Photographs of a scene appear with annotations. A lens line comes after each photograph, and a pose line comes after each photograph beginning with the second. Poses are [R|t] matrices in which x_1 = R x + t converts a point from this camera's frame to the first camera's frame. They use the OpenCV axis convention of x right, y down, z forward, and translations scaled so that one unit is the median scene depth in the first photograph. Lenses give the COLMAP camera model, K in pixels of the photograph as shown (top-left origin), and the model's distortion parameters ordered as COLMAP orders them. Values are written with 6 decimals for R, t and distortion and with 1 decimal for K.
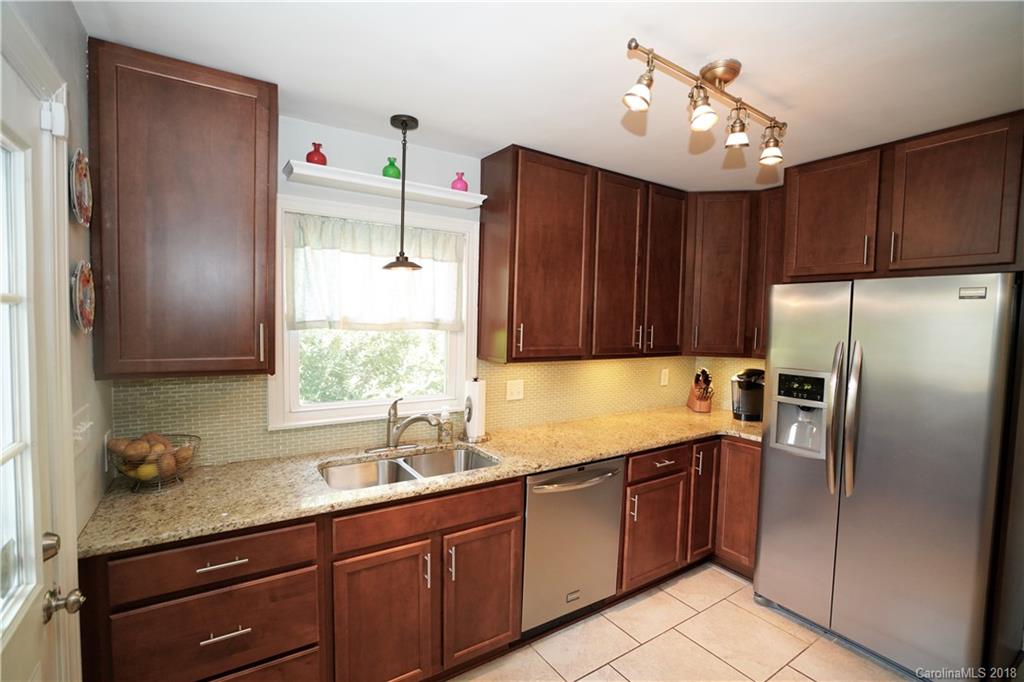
lens RADIAL K [[465.7, 0, 511.1], [0, 465.7, 346.0], [0, 0, 1]] dist [-0.009297, 0.000104]
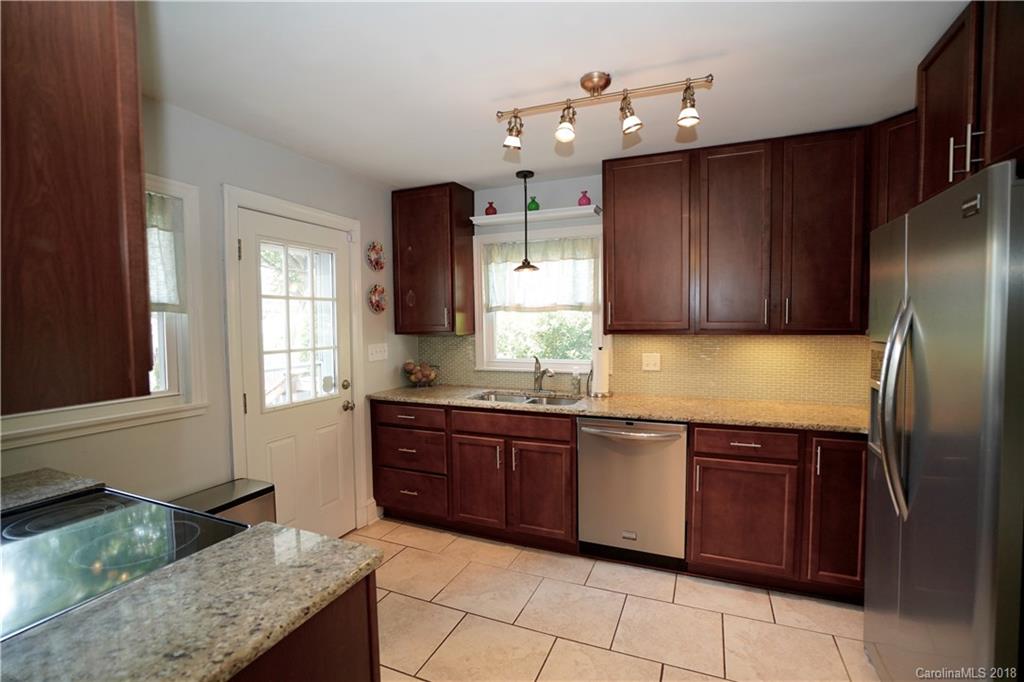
lens RADIAL K [[473.2, 0, 512.0], [0, 473.2, 341.0], [0, 0, 1]] dist [0.000509, 0.000078]
pose [[0.561575, 0.007621, -0.827391, 1.027282], [-0.024262, 0.999679, -0.007259, 0.080294], [0.827070, 0.024151, 0.561579, 0.099175]]
